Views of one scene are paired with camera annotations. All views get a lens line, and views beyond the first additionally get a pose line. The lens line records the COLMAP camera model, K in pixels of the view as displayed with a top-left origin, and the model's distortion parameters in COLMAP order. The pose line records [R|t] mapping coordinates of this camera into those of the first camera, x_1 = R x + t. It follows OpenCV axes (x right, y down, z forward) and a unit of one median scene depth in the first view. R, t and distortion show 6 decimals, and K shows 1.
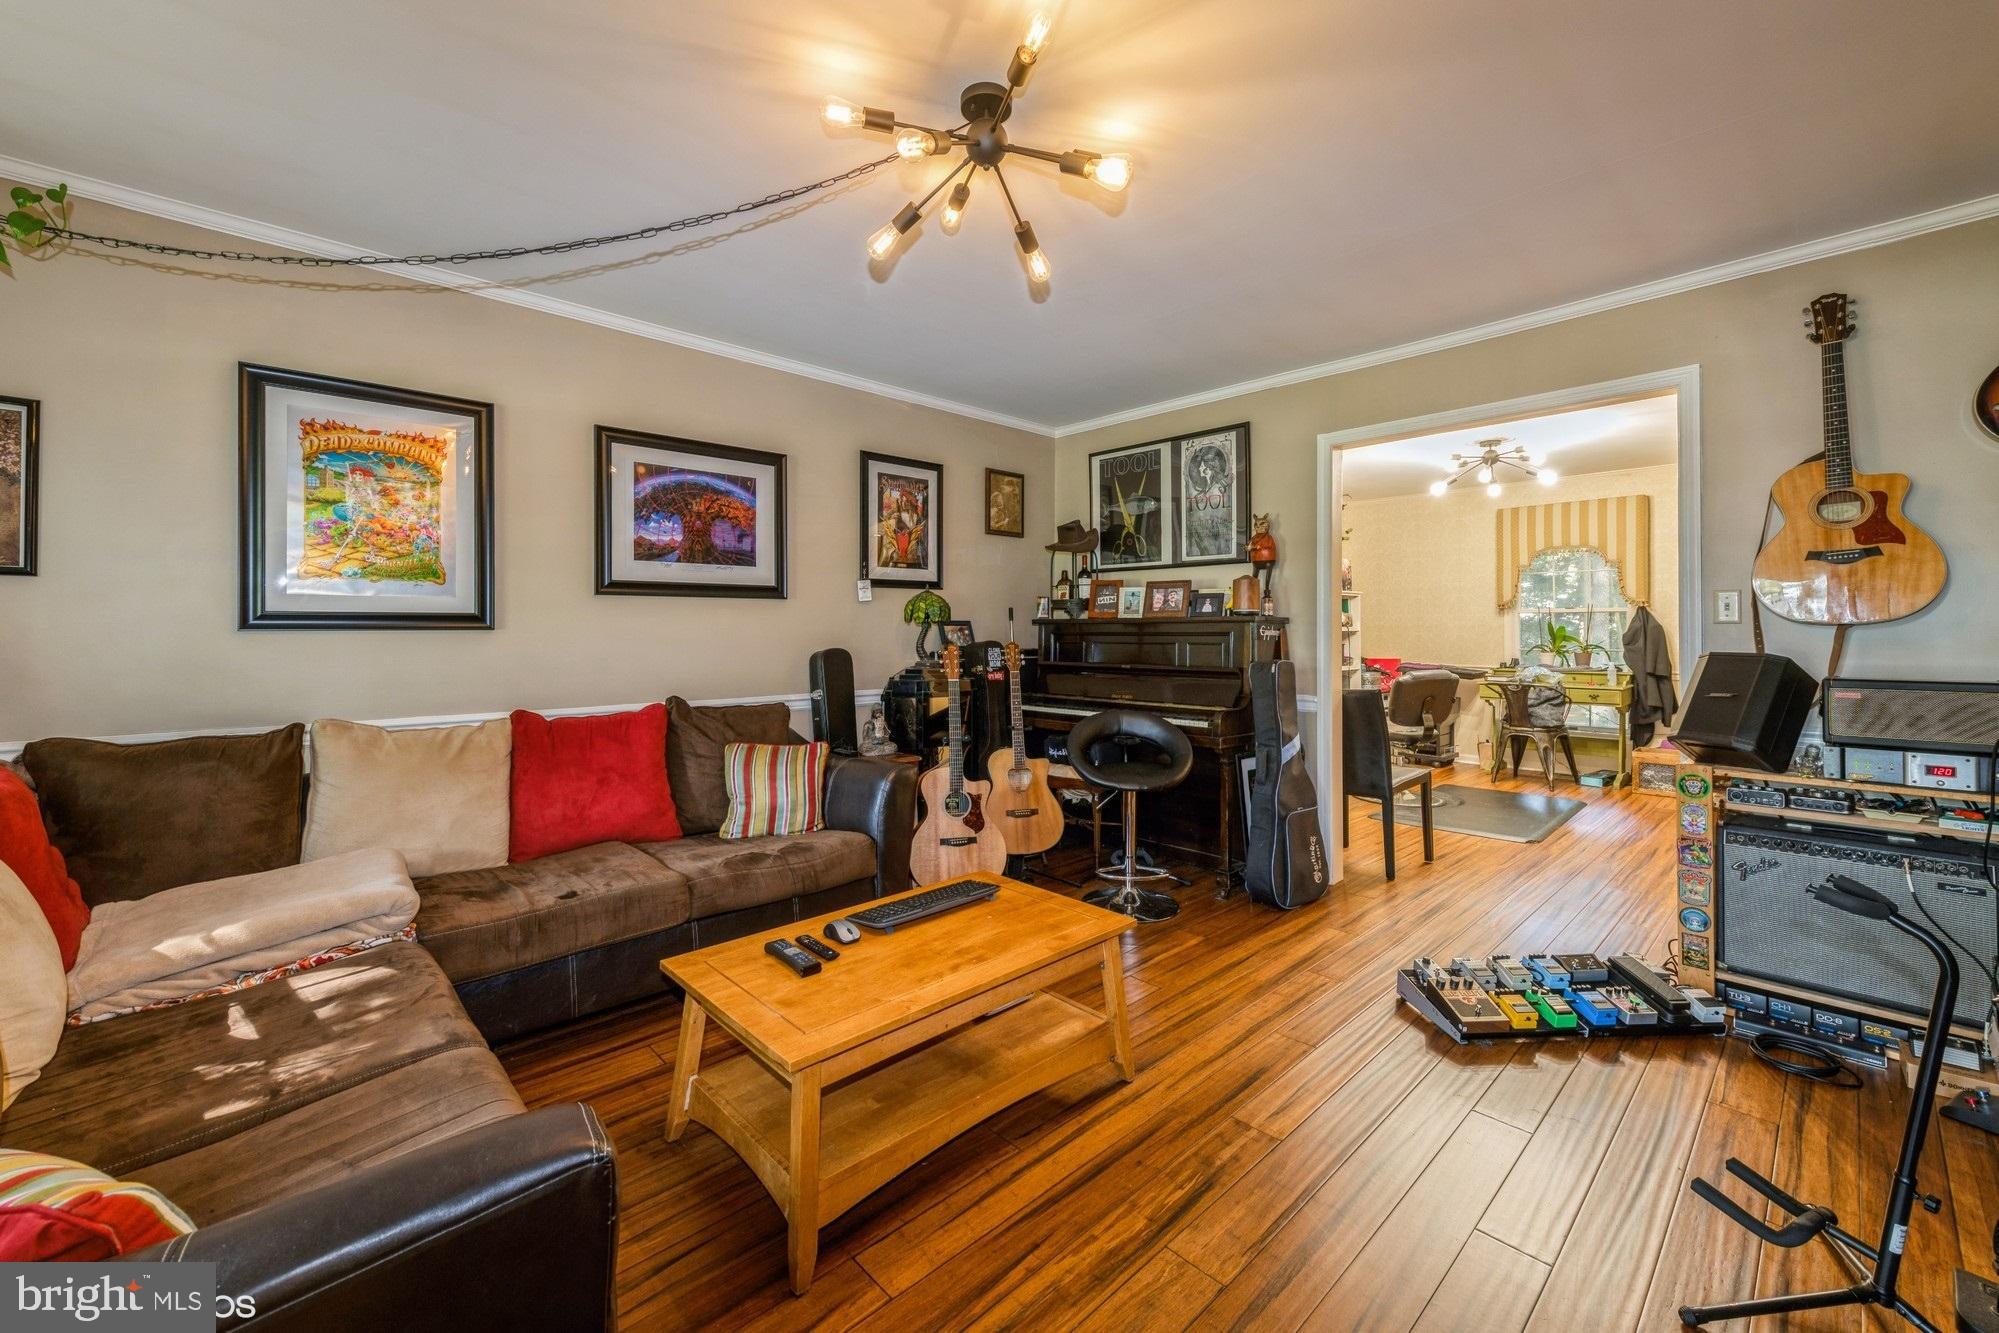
lens RADIAL K [[794.5, 0, 1008.4], [0, 794.5, 626.9], [0, 0, 1]] dist [0.001545, 0.000112]
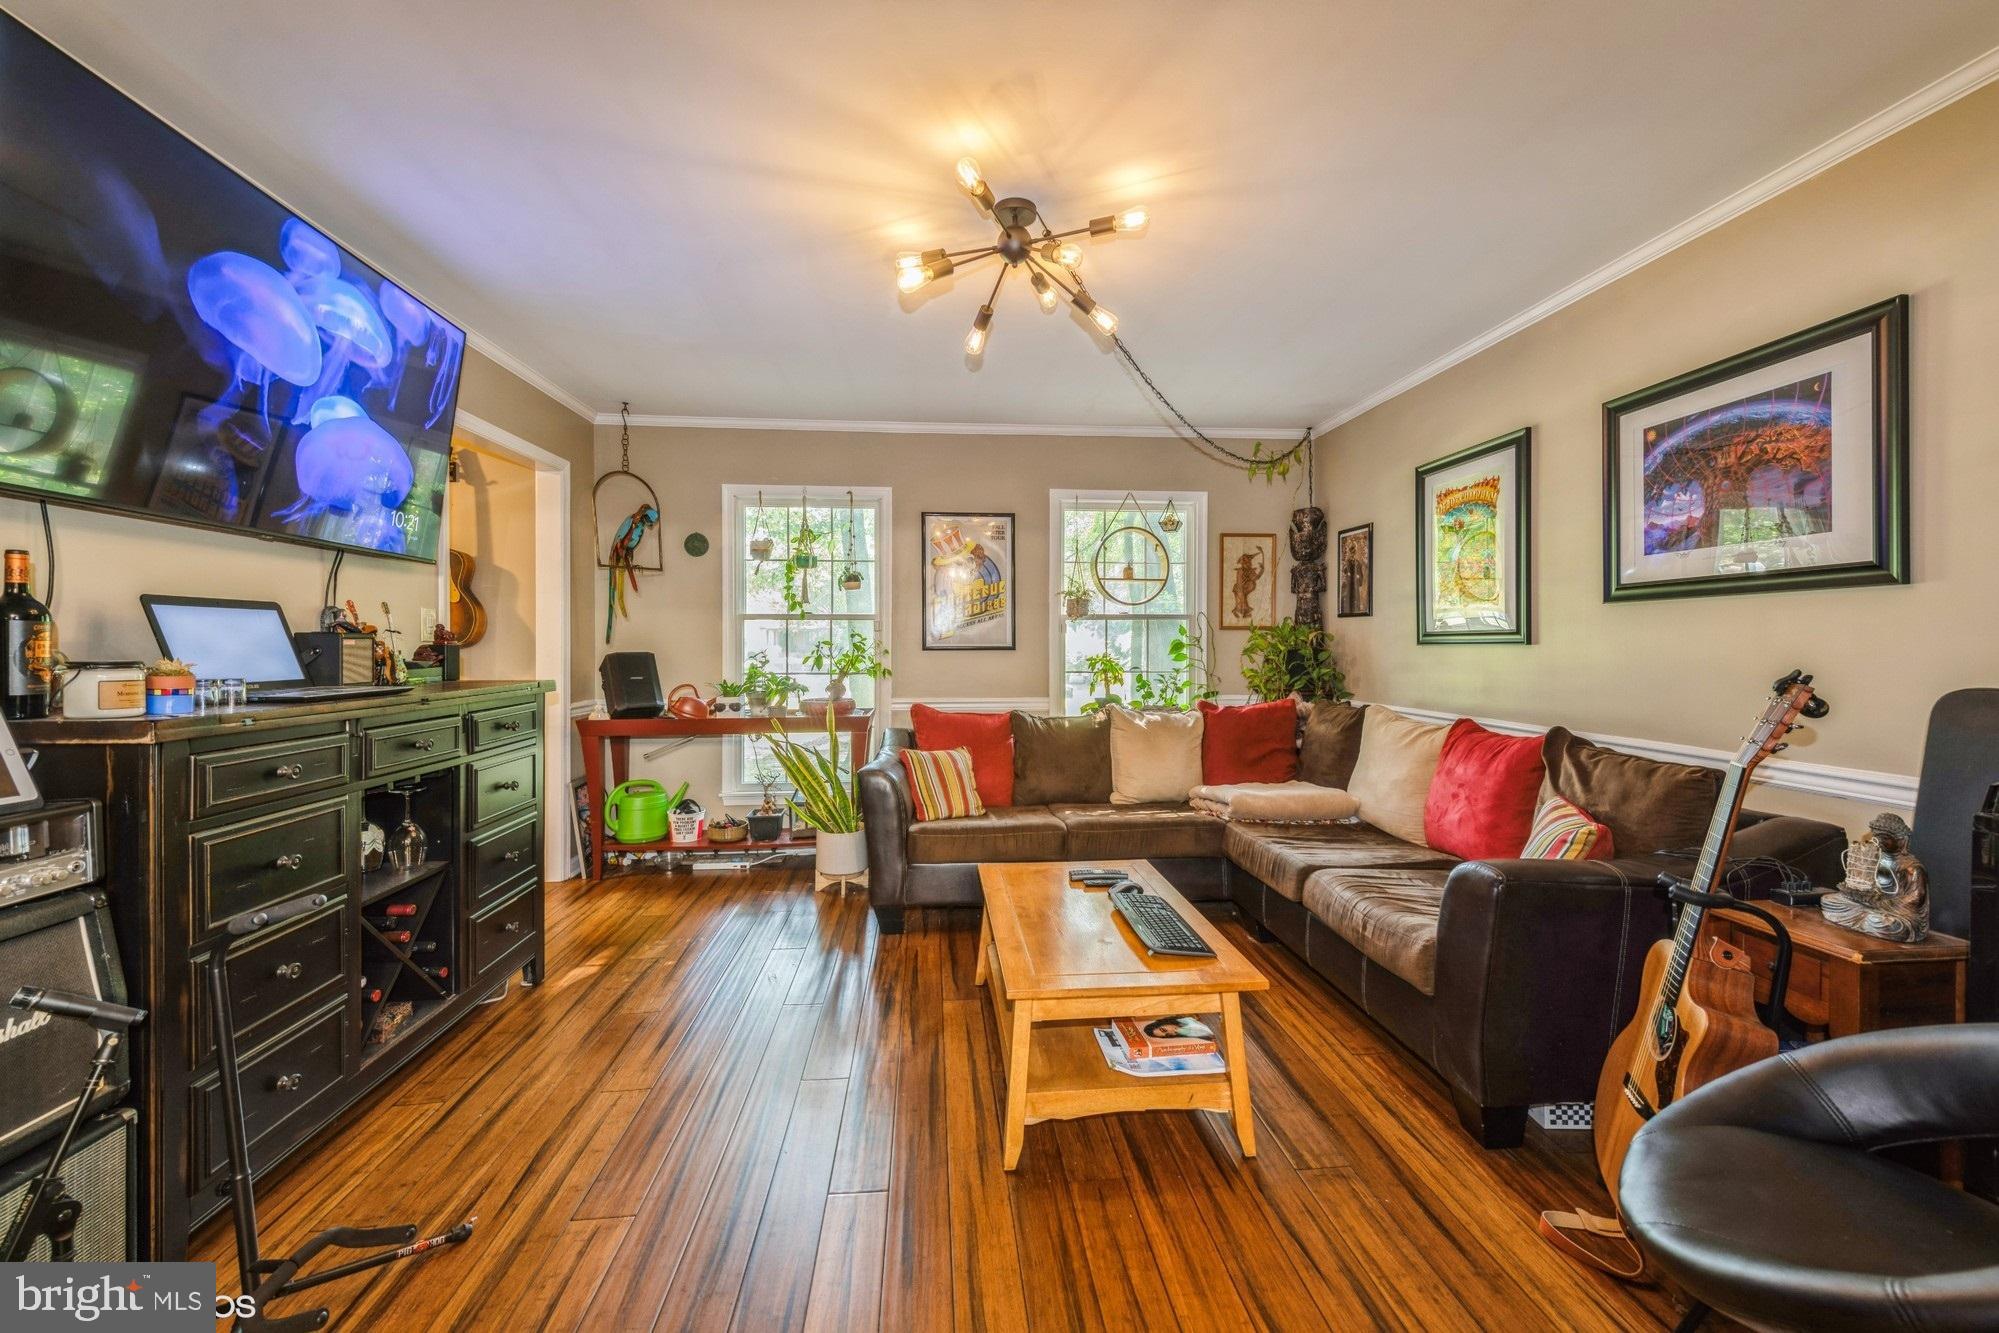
lens RADIAL K [[794.5, 0, 1000.2], [0, 794.5, 651.8], [0, 0, 1]] dist [0.001545, 0.000112]
pose [[-0.621553, 0.007600, -0.783336, 0.533651], [0.003799, 0.999970, 0.006687, 0.003409], [0.783363, 0.001181, -0.621563, 0.985576]]
